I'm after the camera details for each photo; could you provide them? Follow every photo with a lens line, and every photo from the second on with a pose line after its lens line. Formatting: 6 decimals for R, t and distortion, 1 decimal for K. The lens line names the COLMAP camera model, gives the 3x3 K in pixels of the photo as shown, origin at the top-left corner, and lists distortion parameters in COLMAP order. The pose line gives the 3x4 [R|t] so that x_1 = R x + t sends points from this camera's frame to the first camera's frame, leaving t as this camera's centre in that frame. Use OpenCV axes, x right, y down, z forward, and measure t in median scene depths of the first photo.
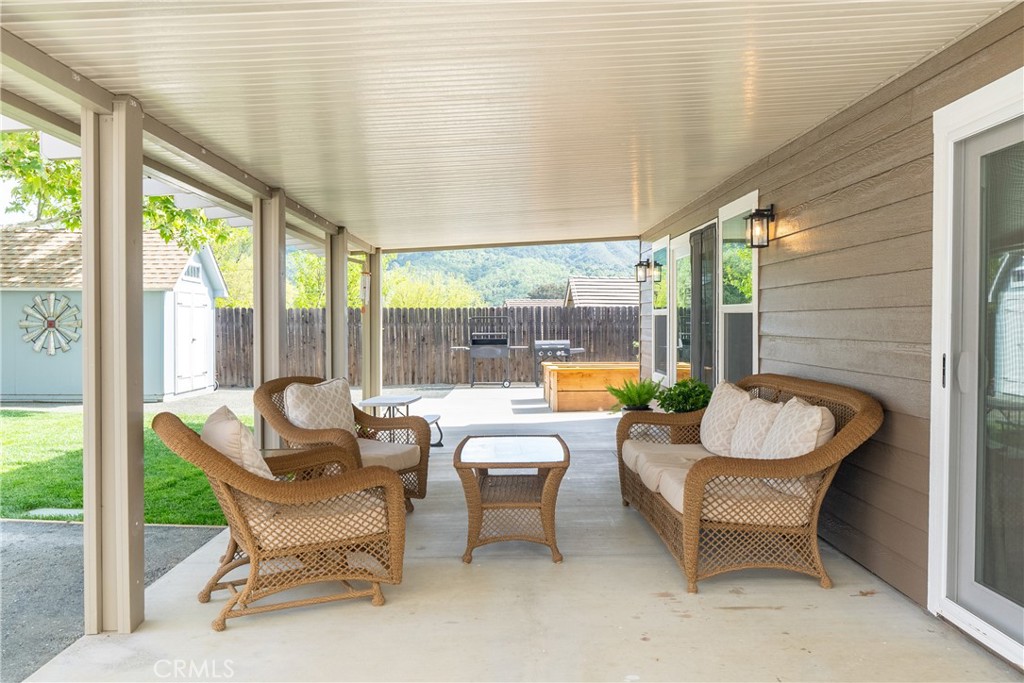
lens RADIAL K [[833.6, 0, 512.0], [0, 833.6, 341.5], [0, 0, 1]] dist [-0.001012, 0.002414]
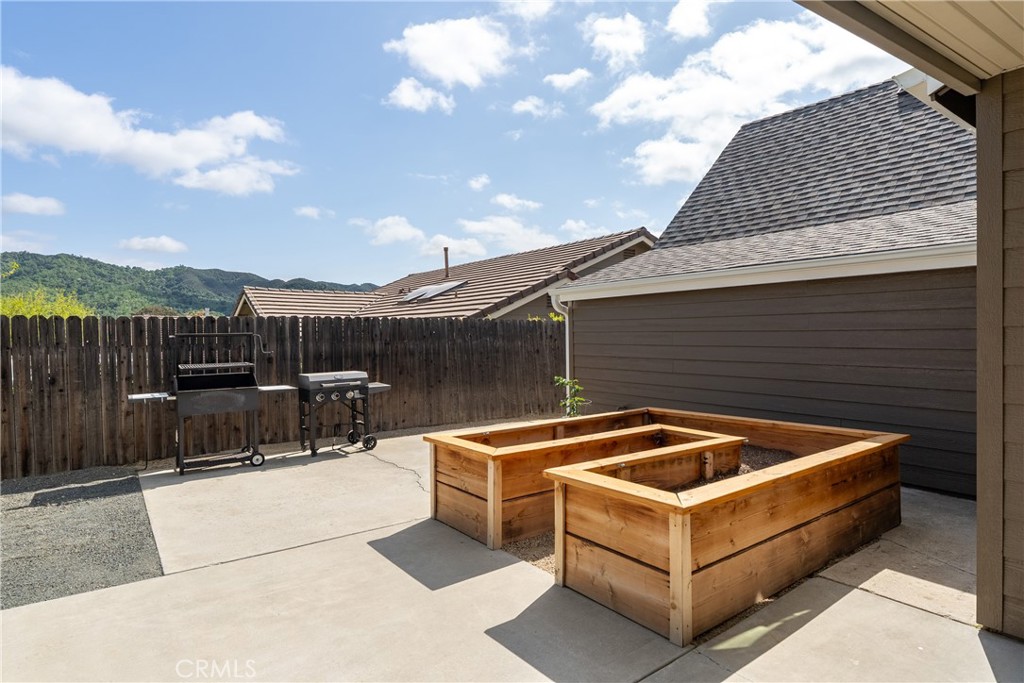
lens RADIAL K [[571.4, 0, 512.0], [0, 571.4, 341.5], [0, 0, 1]] dist [-0.003069, -0.000495]
pose [[0.816740, -0.014528, 0.576823, -0.083168], [0.022939, 0.999710, -0.007301, -0.017914], [-0.576550, 0.019195, 0.816837, 0.605604]]
